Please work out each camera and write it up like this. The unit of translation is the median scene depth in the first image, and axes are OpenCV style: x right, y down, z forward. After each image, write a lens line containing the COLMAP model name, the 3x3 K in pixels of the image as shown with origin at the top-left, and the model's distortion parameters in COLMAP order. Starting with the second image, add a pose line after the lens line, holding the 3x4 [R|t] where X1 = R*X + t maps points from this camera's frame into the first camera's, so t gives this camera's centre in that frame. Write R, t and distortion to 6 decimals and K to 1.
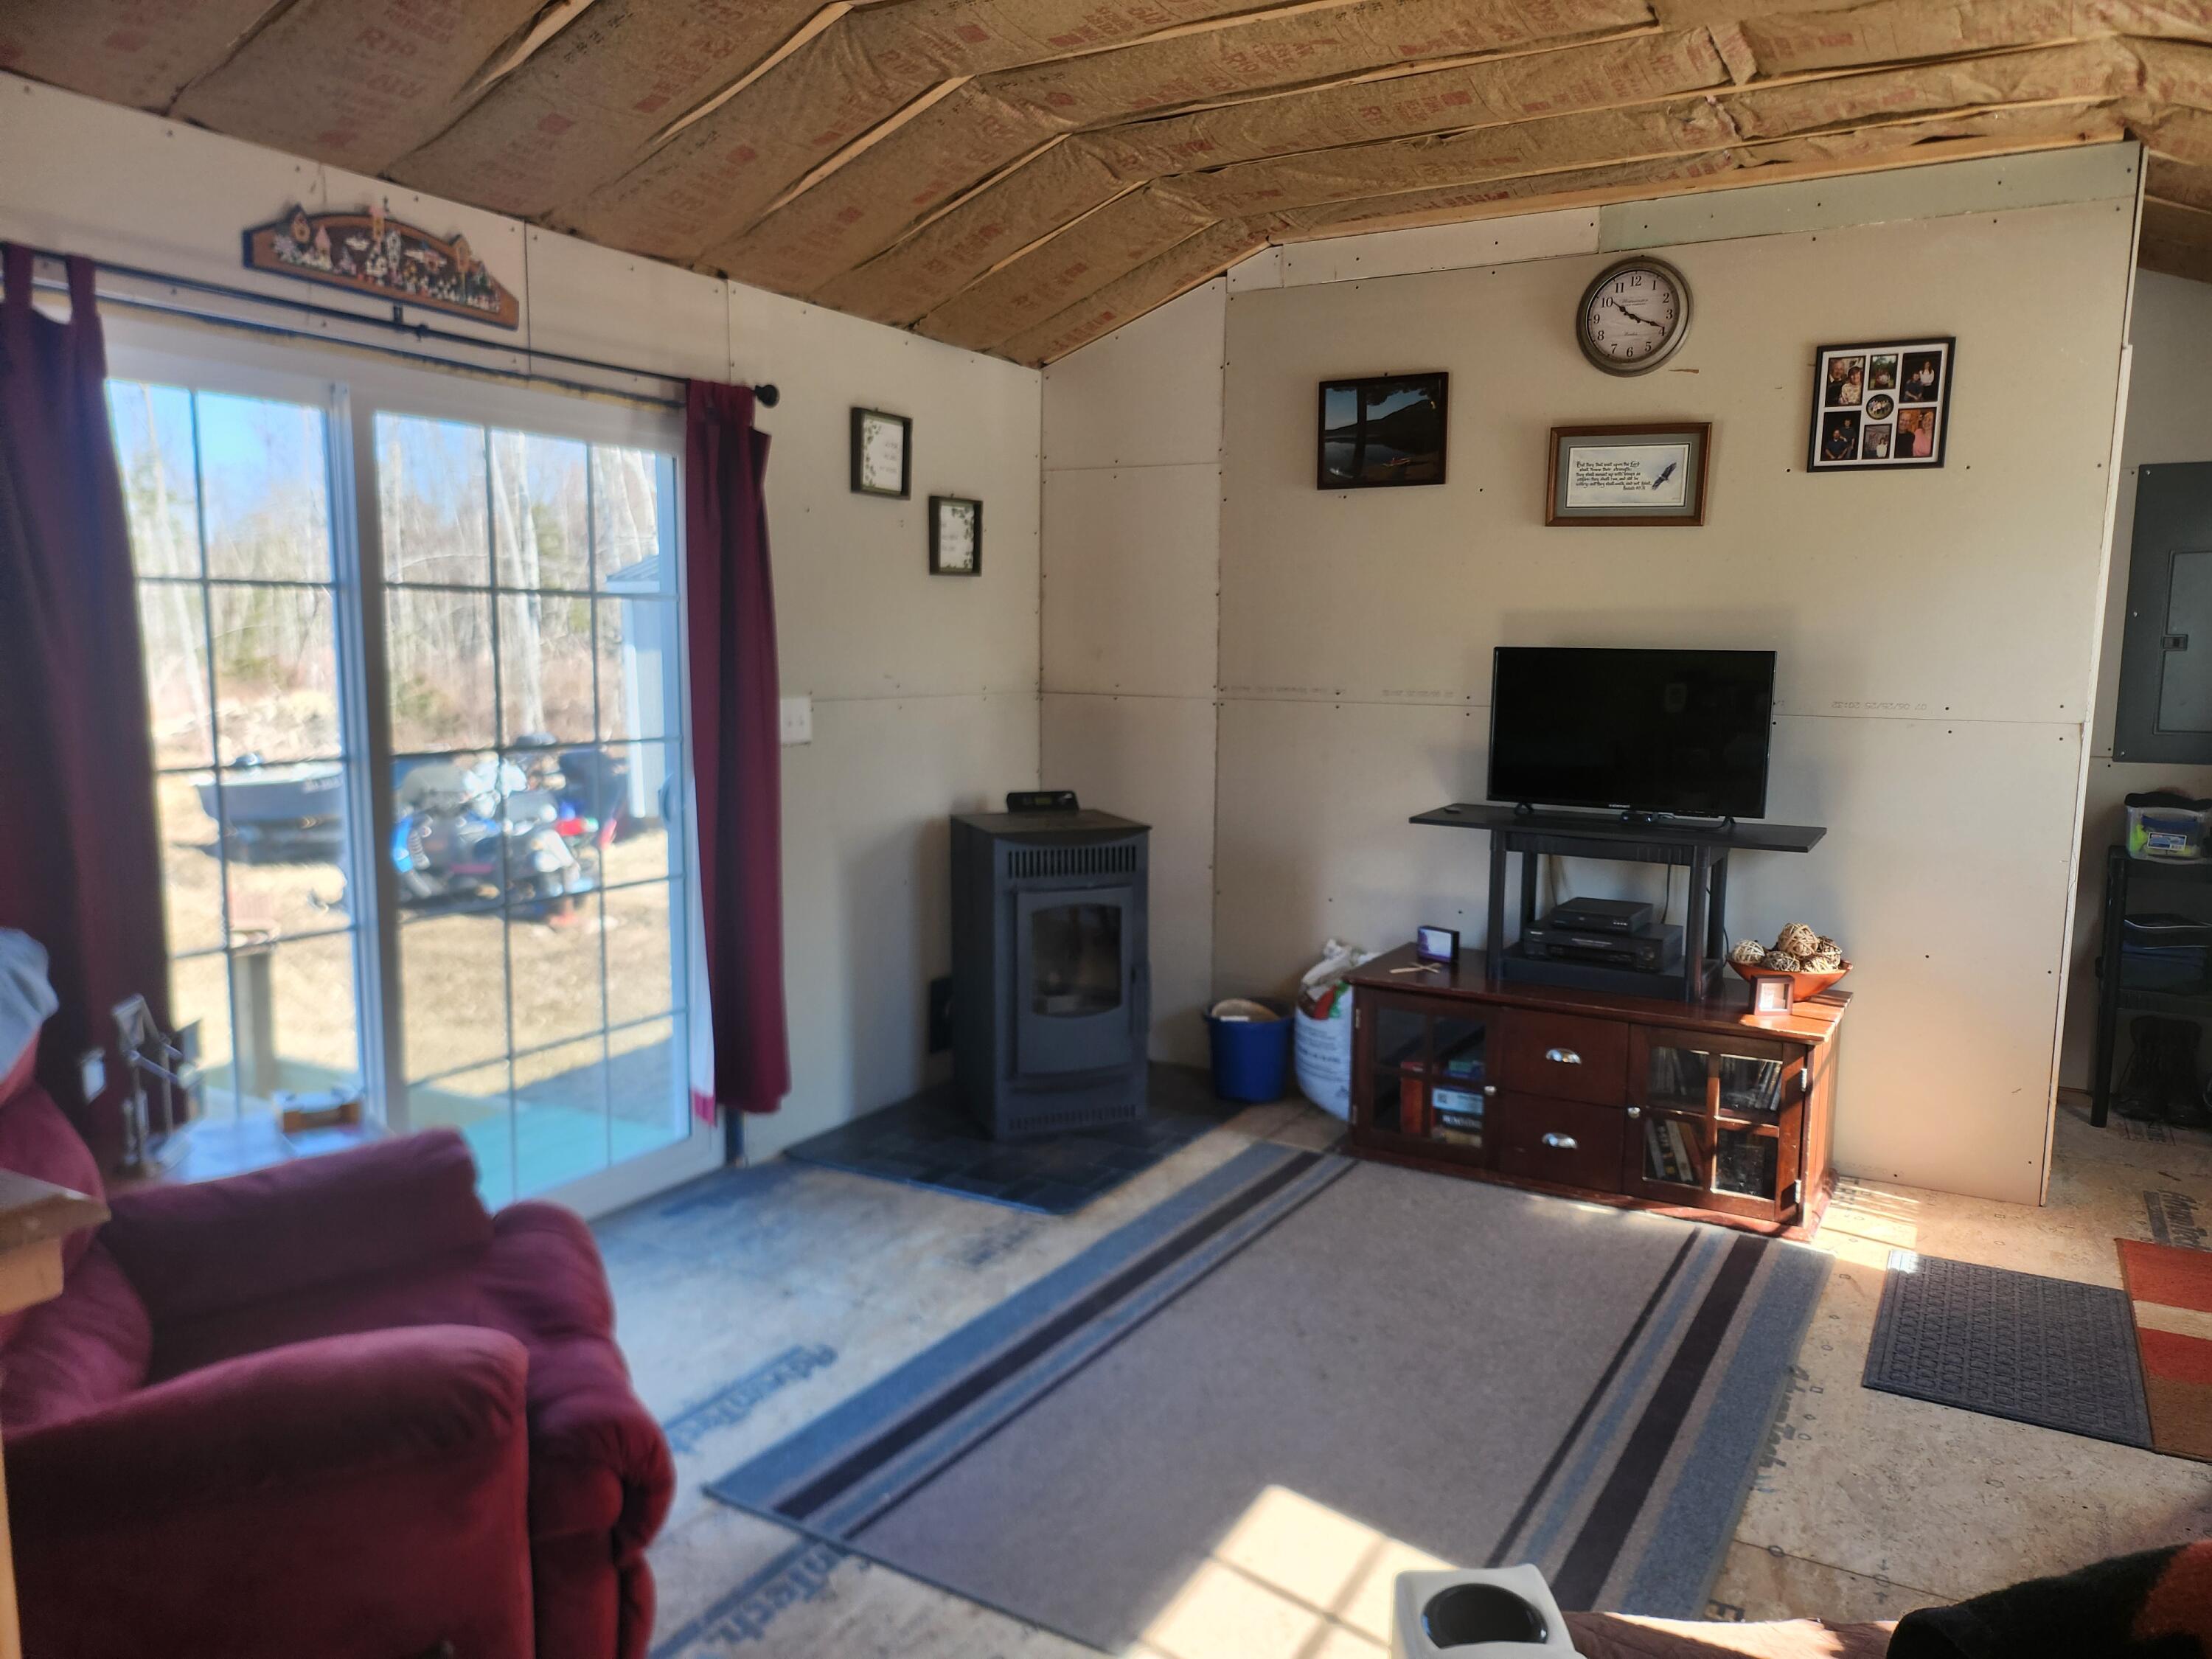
lens RADIAL K [[1599.0, 0, 1135.2], [0, 1599.0, 838.8], [0, 0, 1]] dist [0.046211, 0.000231]
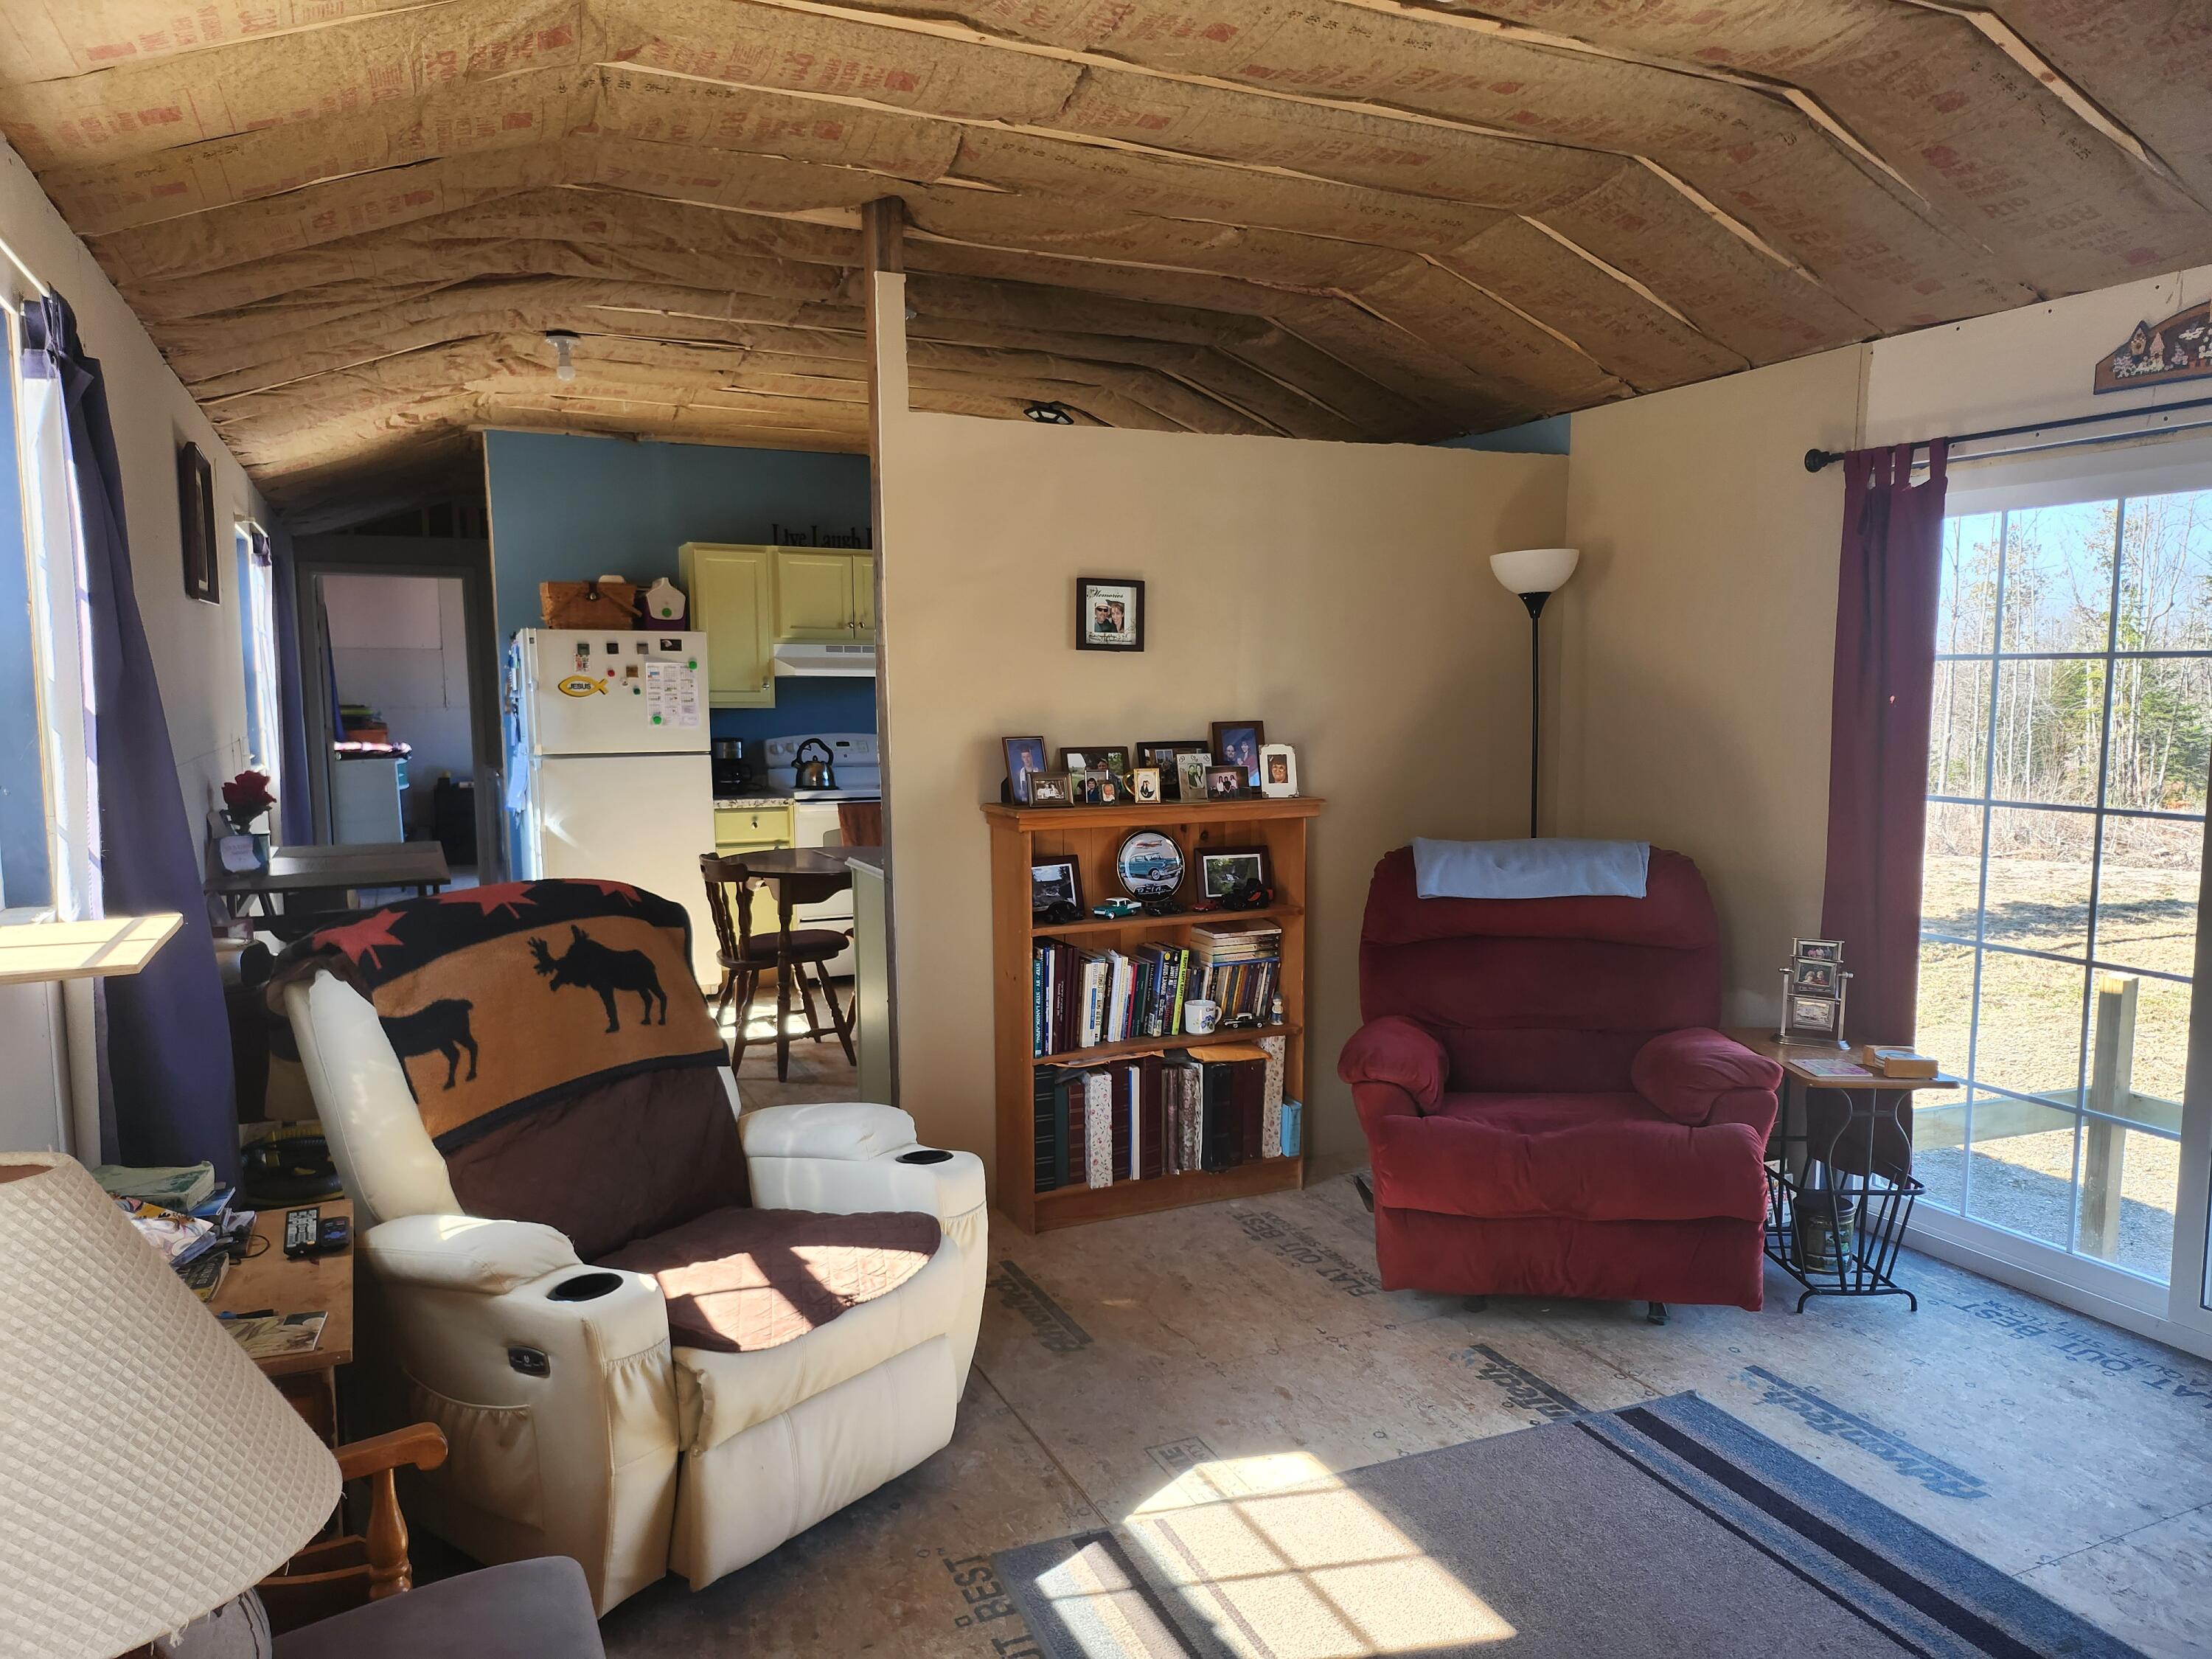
lens RADIAL K [[1582.2, 0, 1136.4], [0, 1582.2, 836.3], [0, 0, 1]] dist [0.077882, -0.074119]
pose [[-0.578119, 0.066587, -0.813231, 0.824991], [-0.119905, 0.978912, 0.165392, -0.140864], [0.807095, 0.193127, -0.557943, 1.128773]]
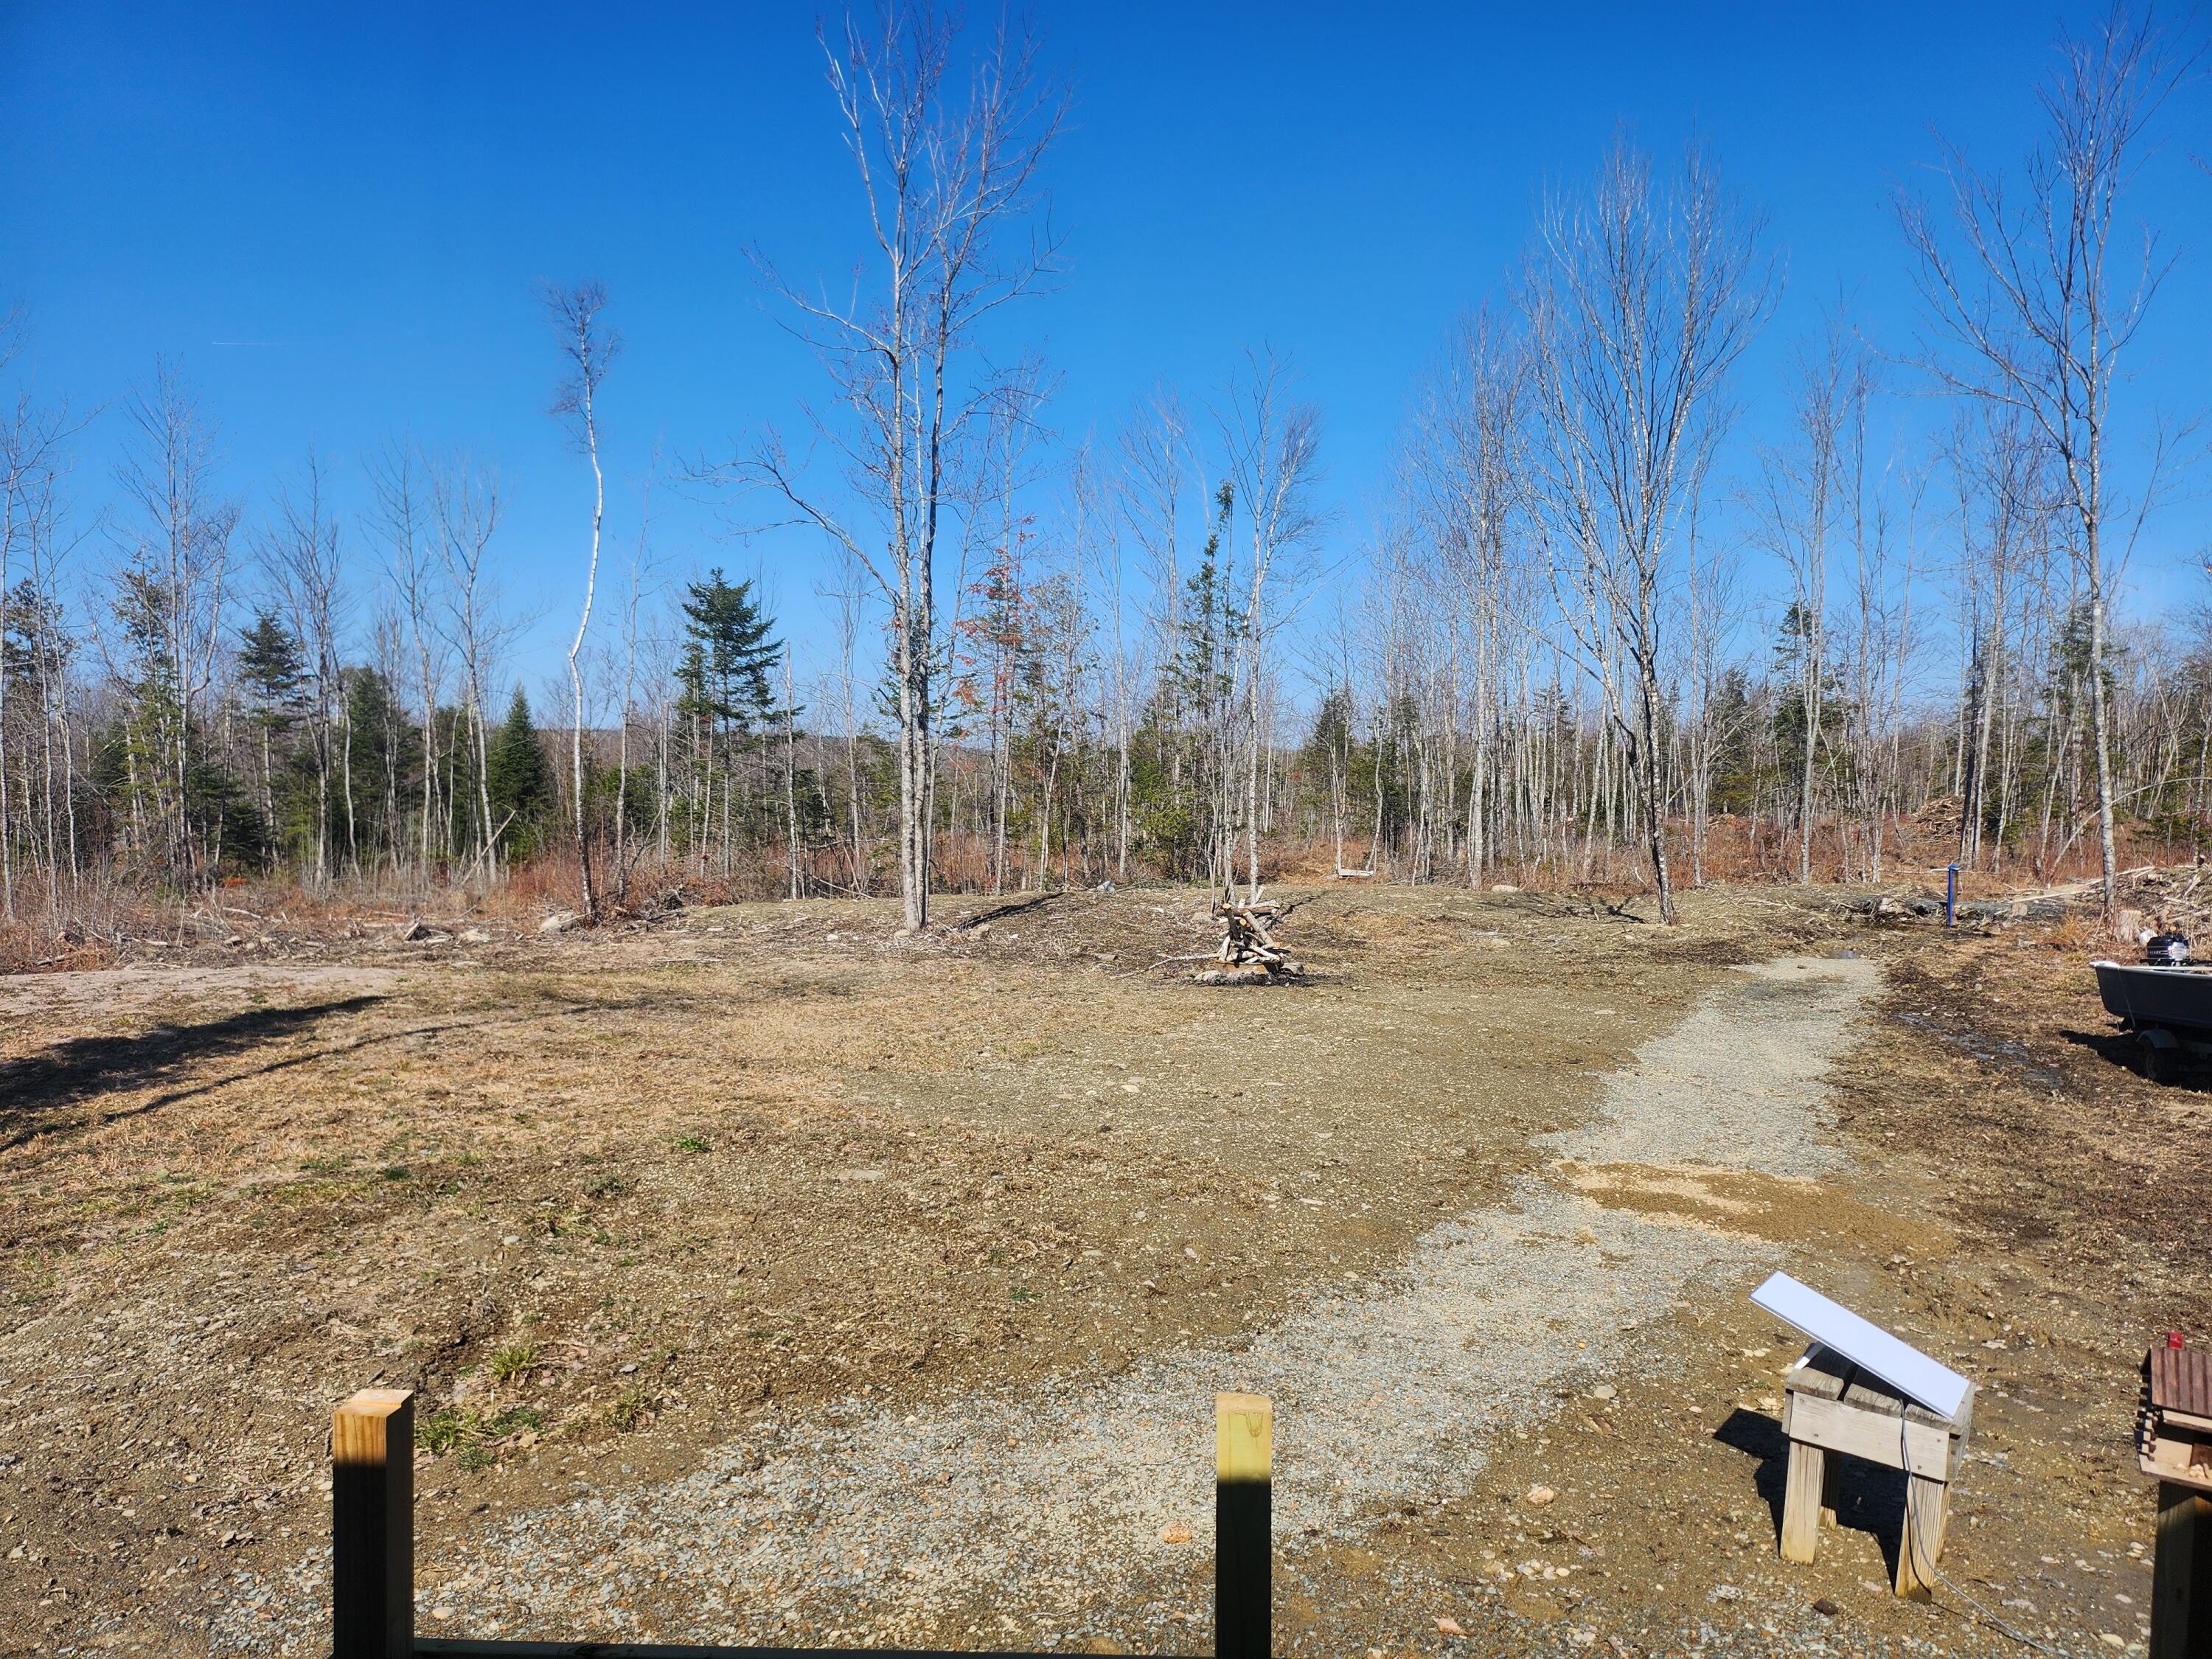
lens RADIAL K [[1531.0, 0, 1116.0], [0, 1531.0, 860.7], [0, 0, 1]] dist [0.066526, -0.061636]
pose [[0.463513, 0.045175, -0.884938, -0.581837], [-0.116338, 0.993157, -0.010236, -0.115201], [0.878420, 0.107697, 0.465596, 0.961295]]
